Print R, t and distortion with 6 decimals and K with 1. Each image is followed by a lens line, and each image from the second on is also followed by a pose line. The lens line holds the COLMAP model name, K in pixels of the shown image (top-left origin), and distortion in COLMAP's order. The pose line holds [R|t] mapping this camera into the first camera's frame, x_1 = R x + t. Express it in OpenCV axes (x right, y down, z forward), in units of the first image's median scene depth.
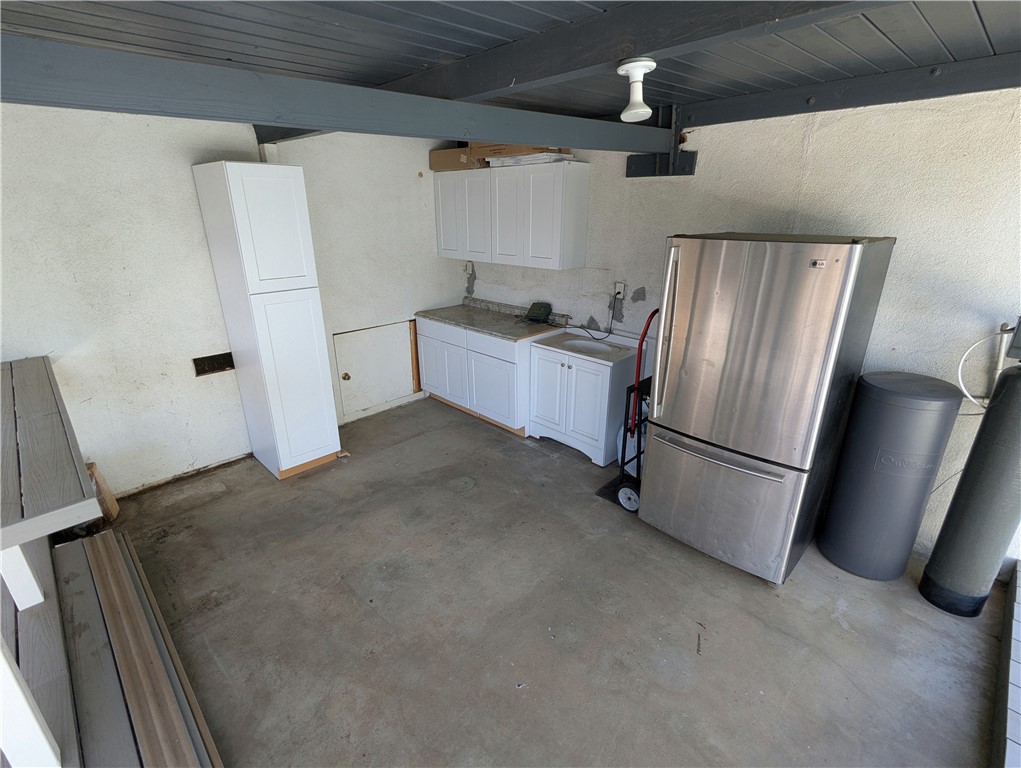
lens RADIAL K [[485.6, 0, 510.4], [0, 485.6, 389.7], [0, 0, 1]] dist [0.003047, 0.000756]
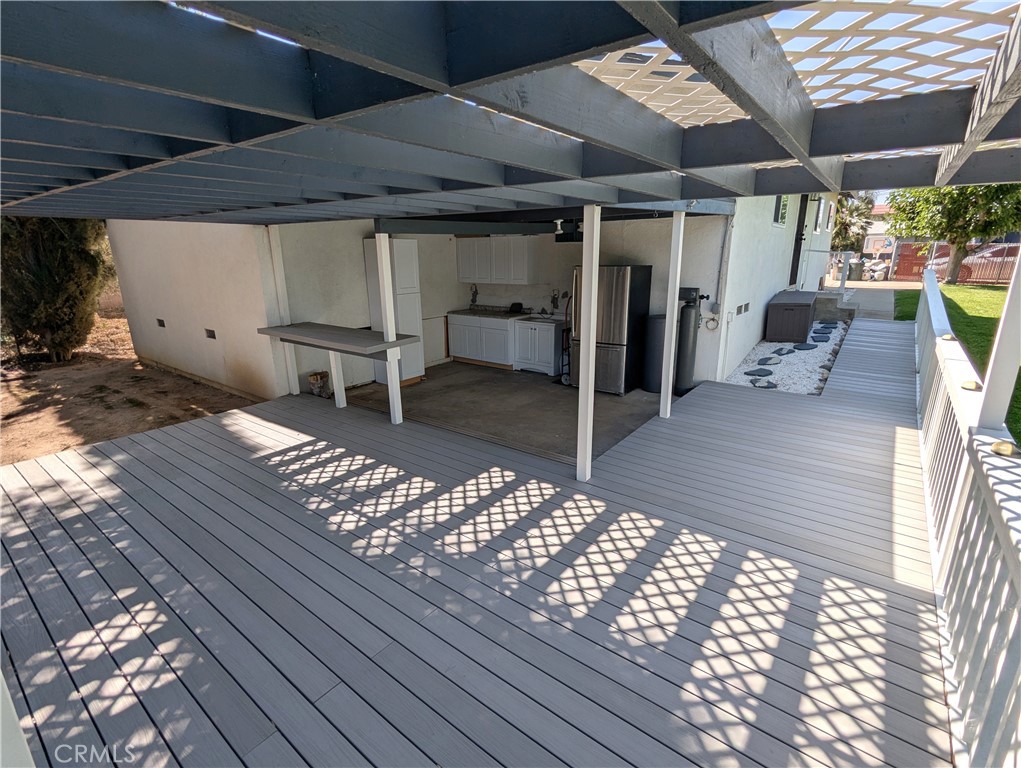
lens RADIAL K [[485.6, 0, 510.4], [0, 485.6, 389.7], [0, 0, 1]] dist [0.003047, 0.000756]
pose [[0.990620, -0.044348, 0.129246, -0.264628], [0.055509, 0.994913, -0.084069, 0.380558], [-0.124860, 0.090455, 0.988042, -1.031642]]
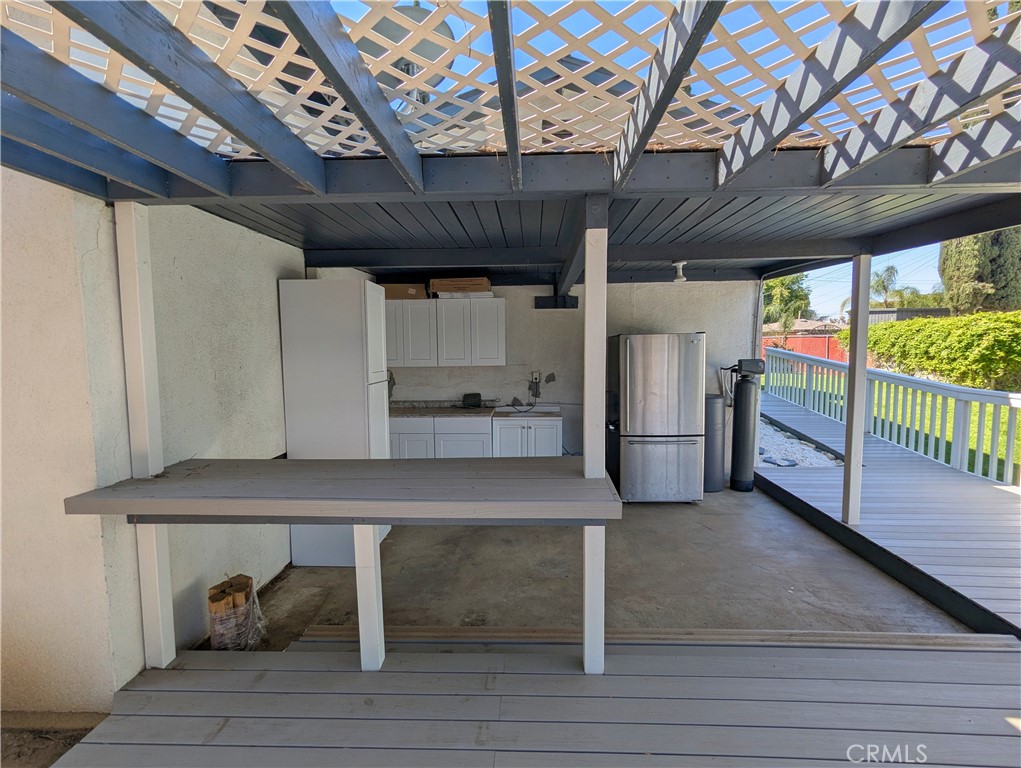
lens RADIAL K [[485.6, 0, 510.4], [0, 485.6, 389.7], [0, 0, 1]] dist [0.003047, 0.000756]
pose [[0.736927, -0.064106, 0.672926, -0.878927], [0.246962, 0.952210, -0.179739, 0.090706], [-0.629244, 0.298641, 0.717541, -0.039186]]
